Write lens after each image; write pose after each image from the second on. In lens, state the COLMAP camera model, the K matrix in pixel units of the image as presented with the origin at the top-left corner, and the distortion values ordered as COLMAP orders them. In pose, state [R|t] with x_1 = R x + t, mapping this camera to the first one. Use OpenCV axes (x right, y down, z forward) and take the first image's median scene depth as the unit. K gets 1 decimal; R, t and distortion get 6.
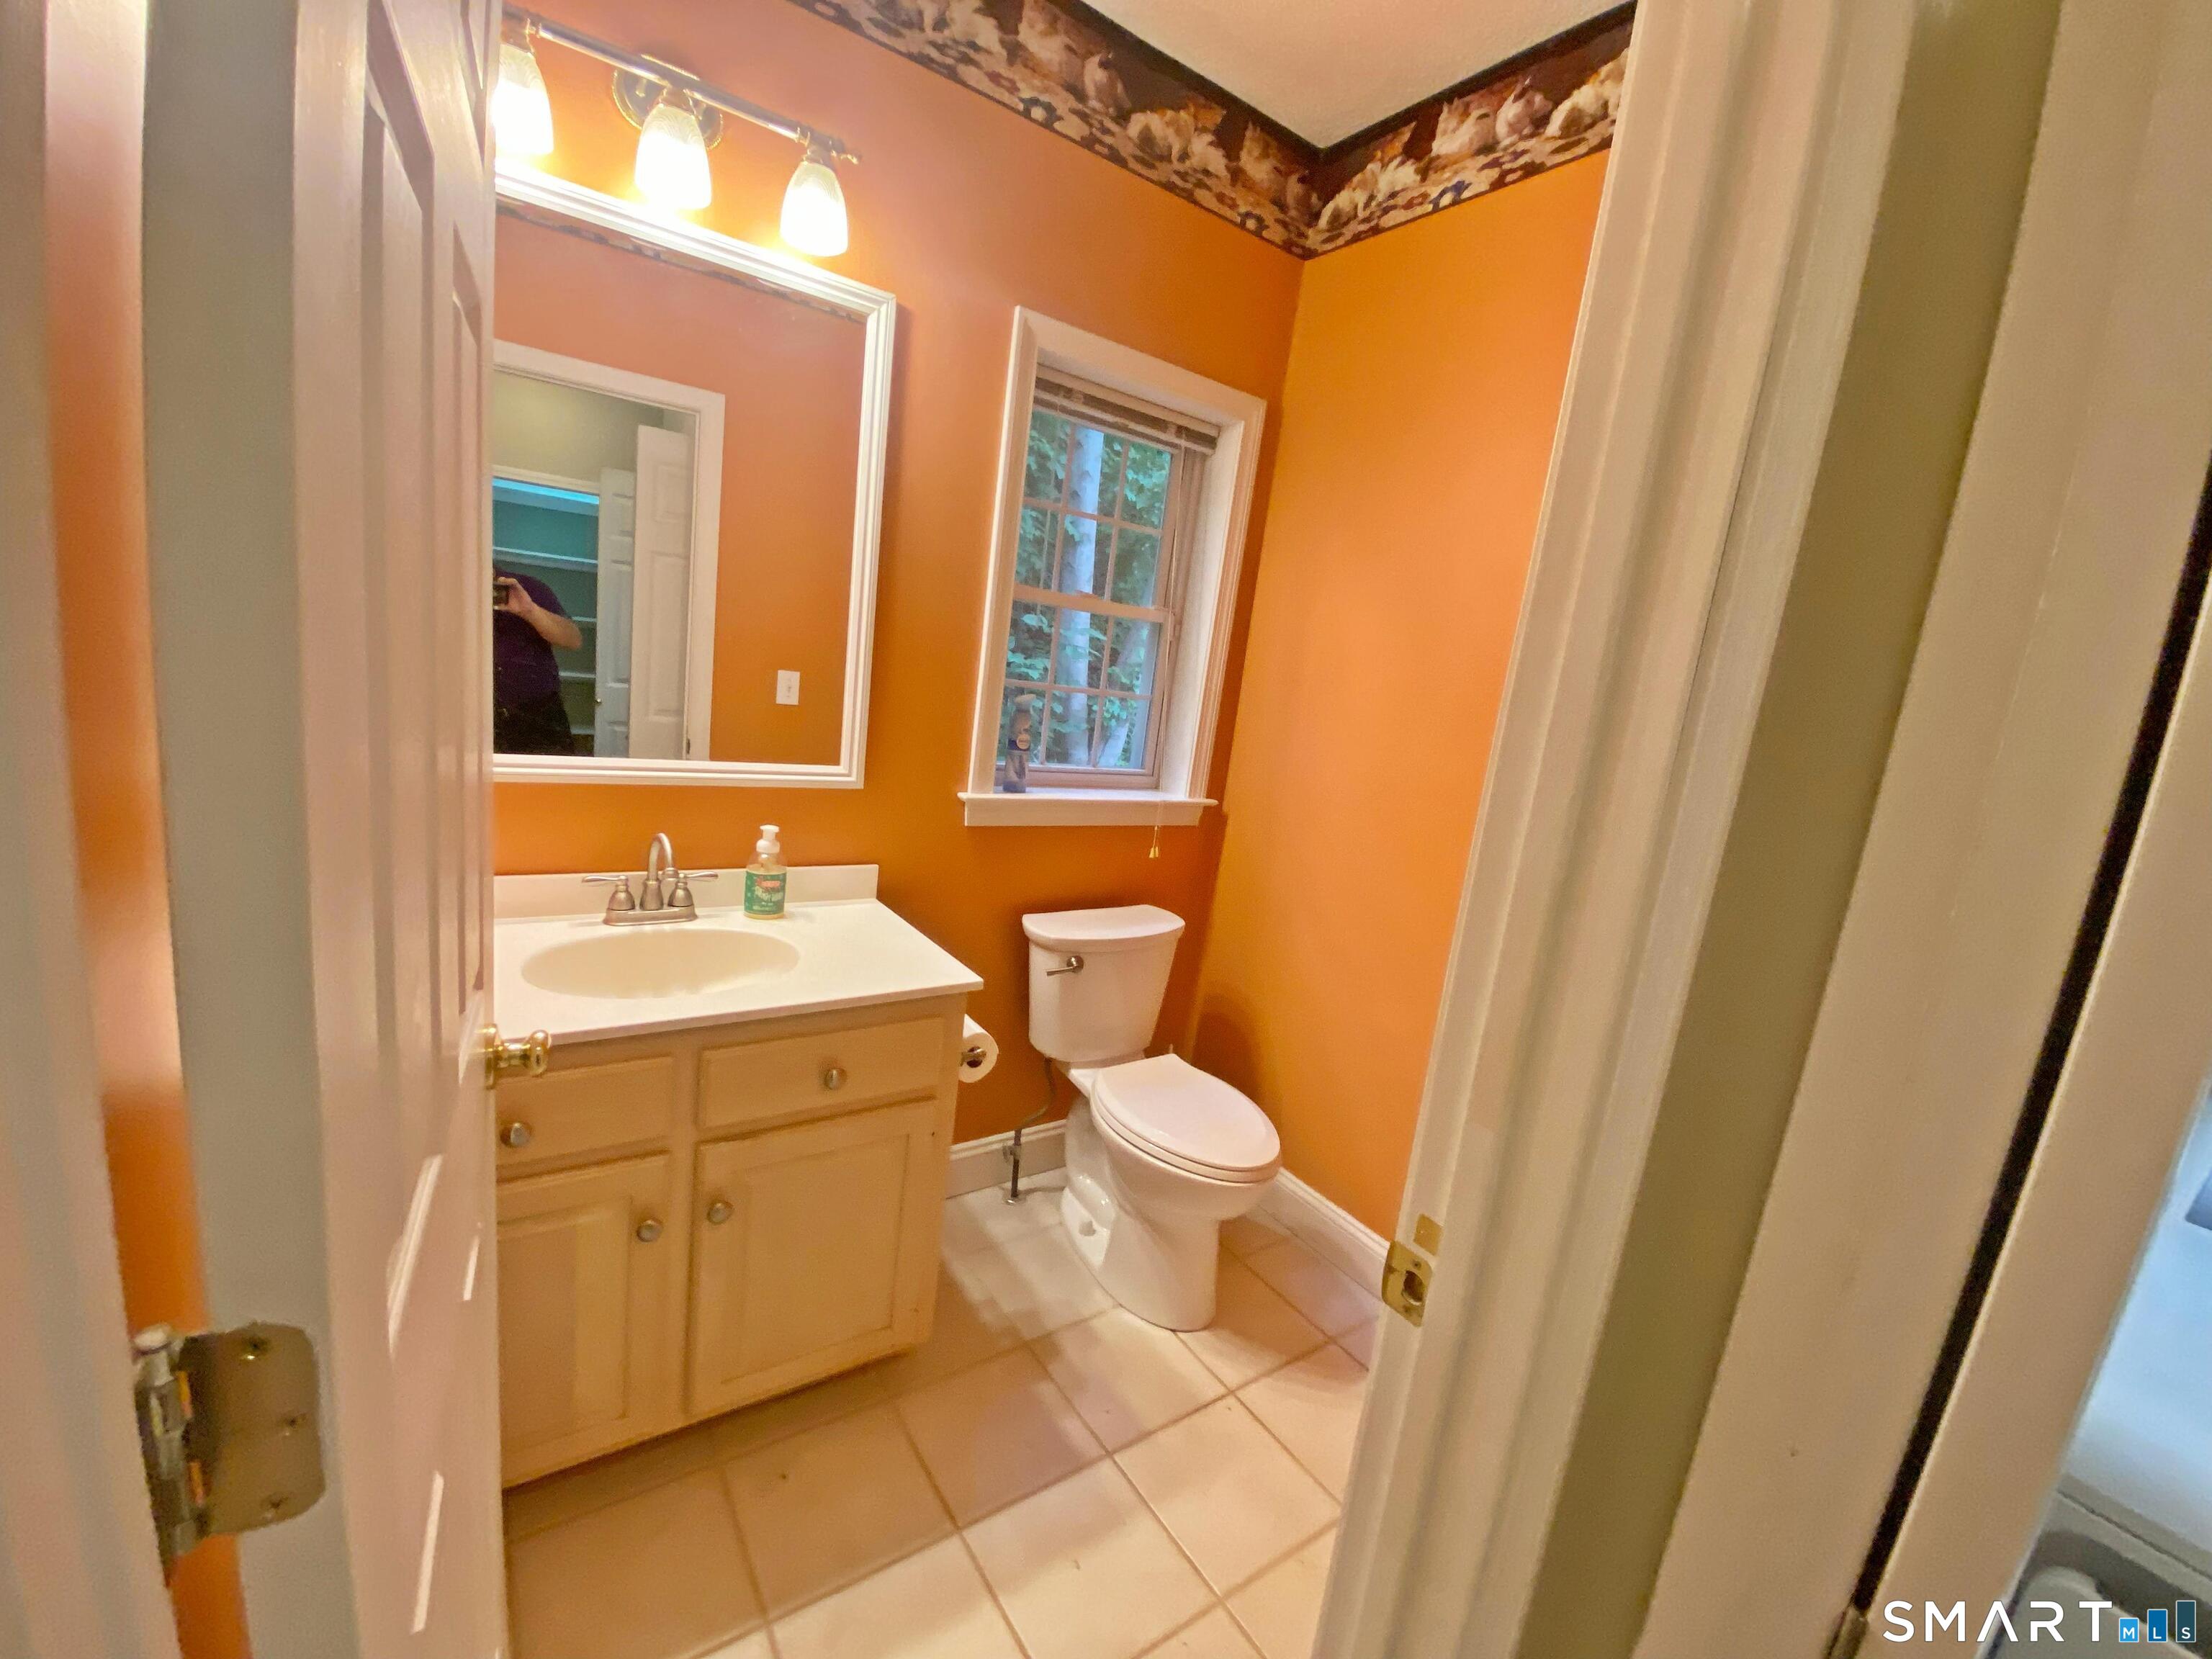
lens RADIAL K [[910.7, 0, 1111.2], [0, 910.7, 832.3], [0, 0, 1]] dist [0.004050, -0.000467]
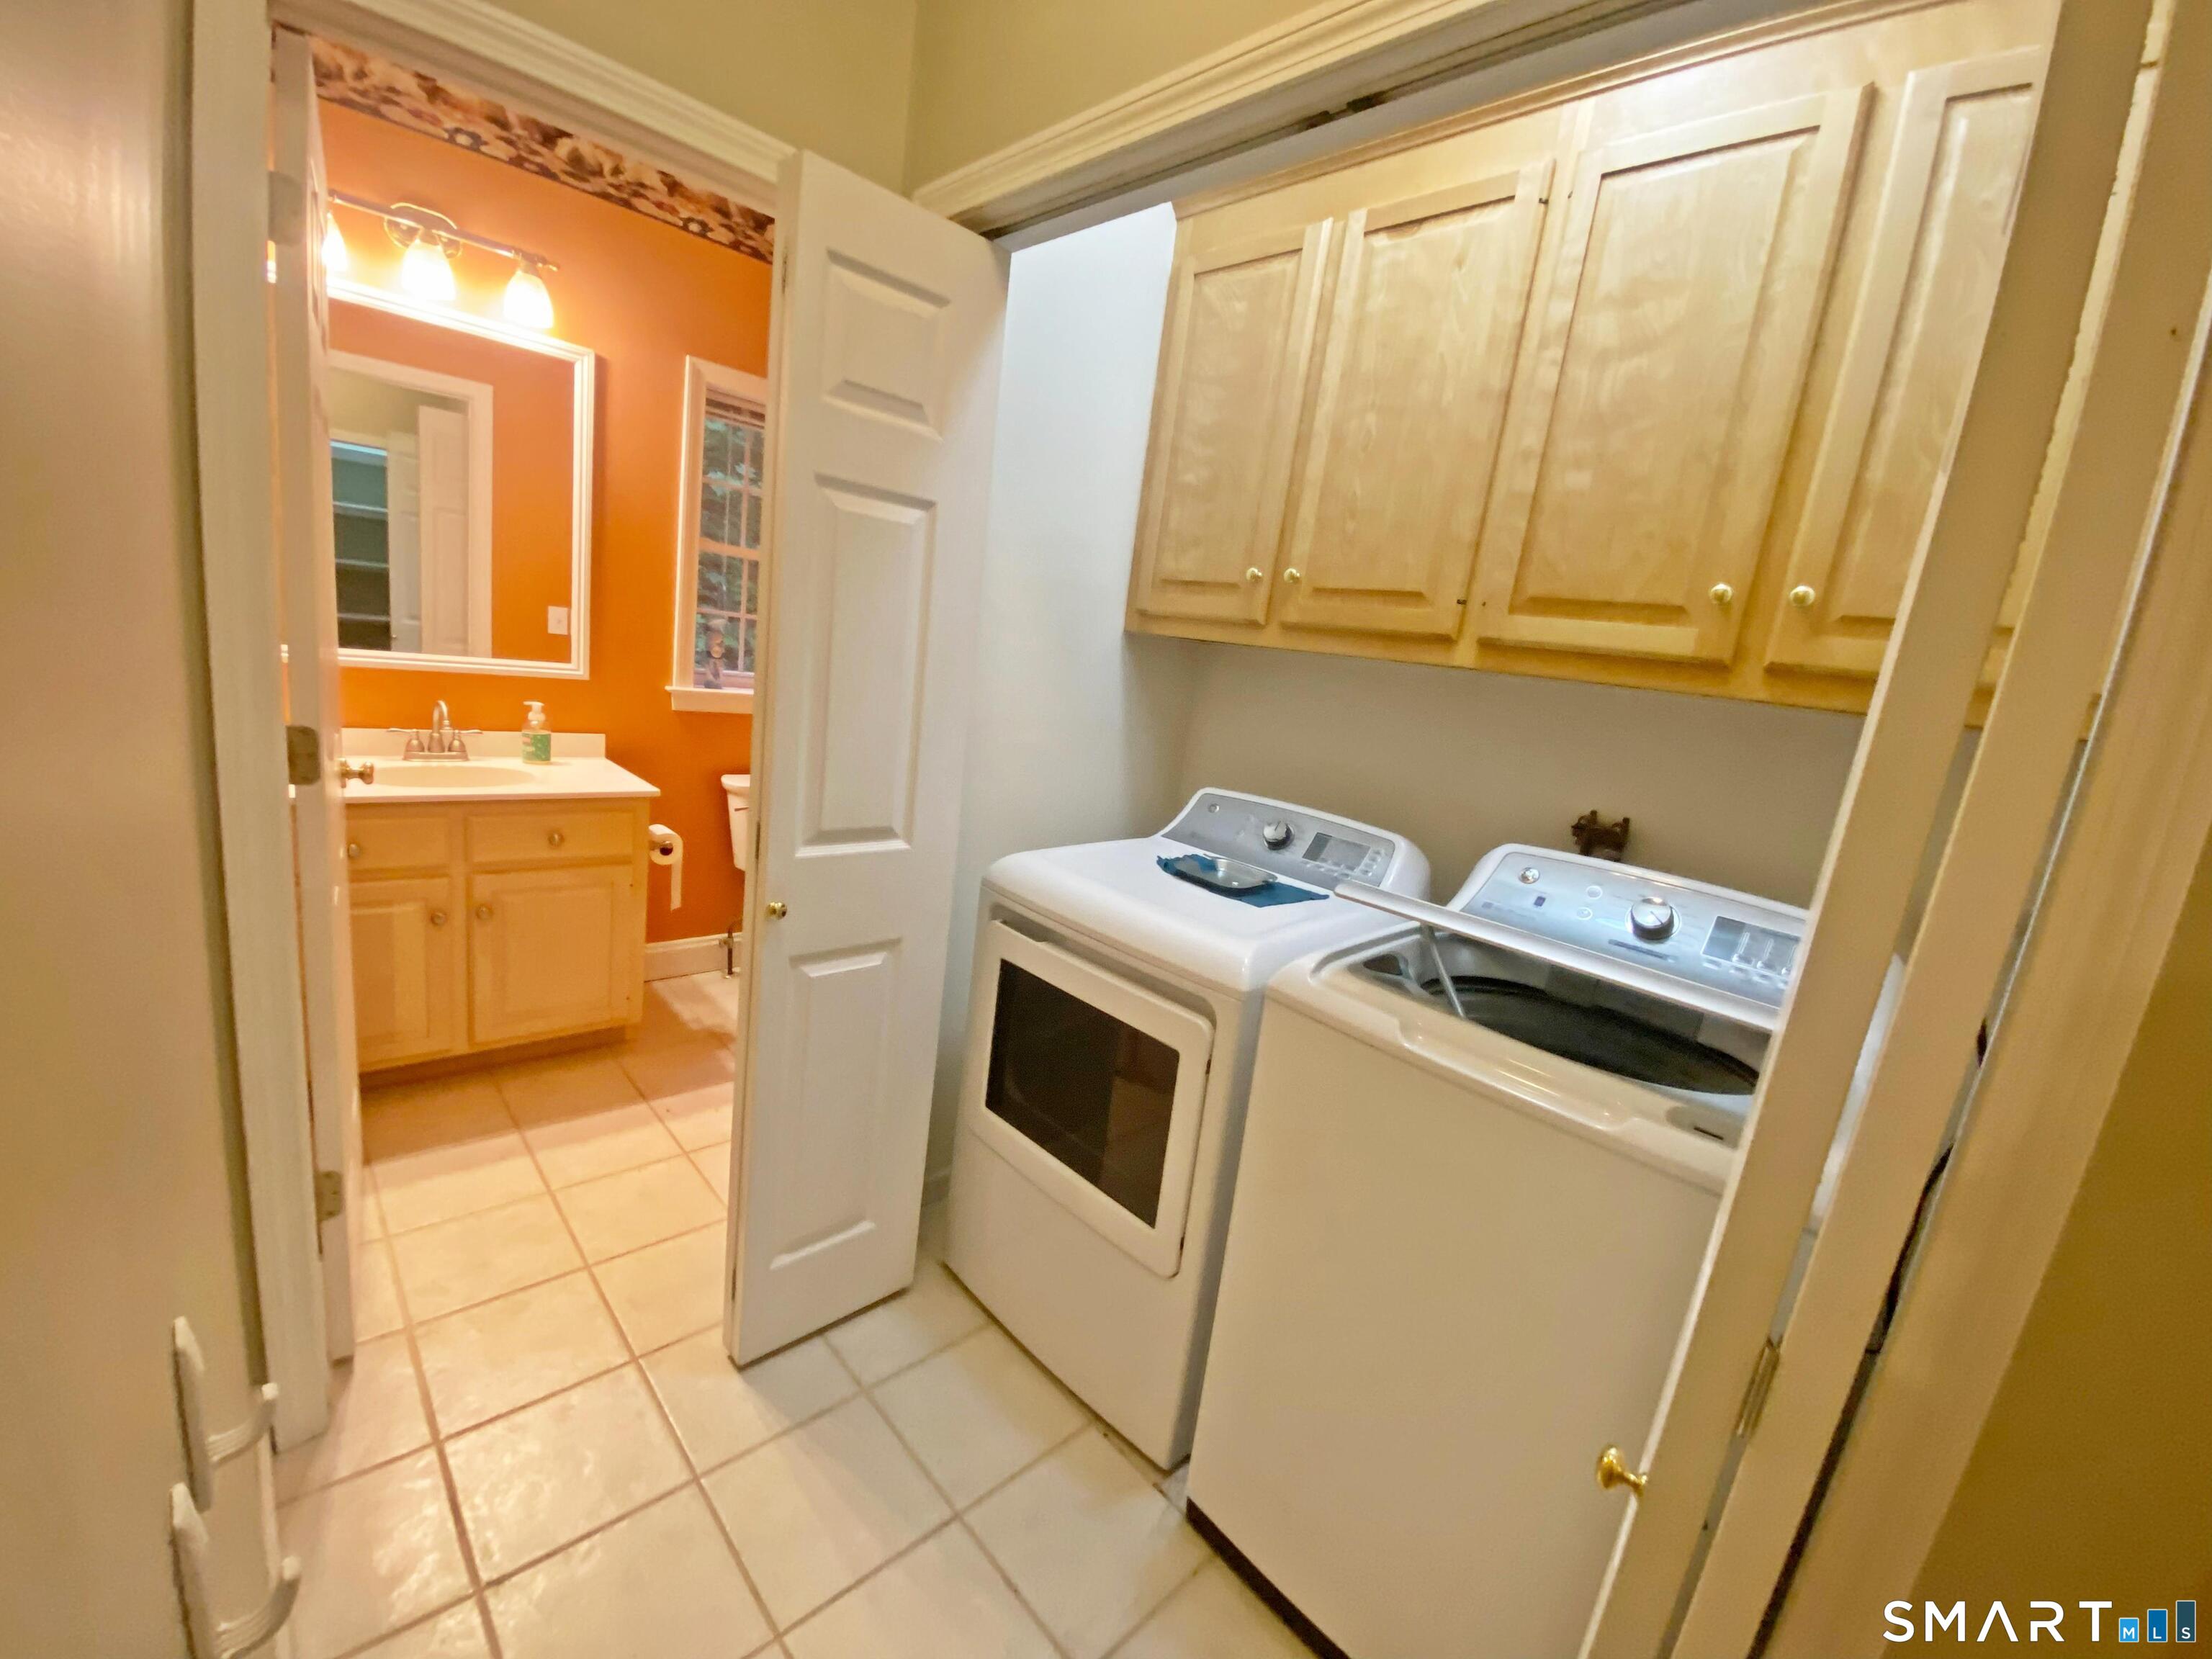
lens RADIAL K [[910.7, 0, 1102.4], [0, 910.7, 825.6], [0, 0, 1]] dist [0.004050, -0.000467]
pose [[0.989995, -0.022753, 0.139258, 0.373714], [0.016955, 0.998945, 0.042686, 0.152453], [-0.140082, -0.039898, 0.989336, -0.656399]]
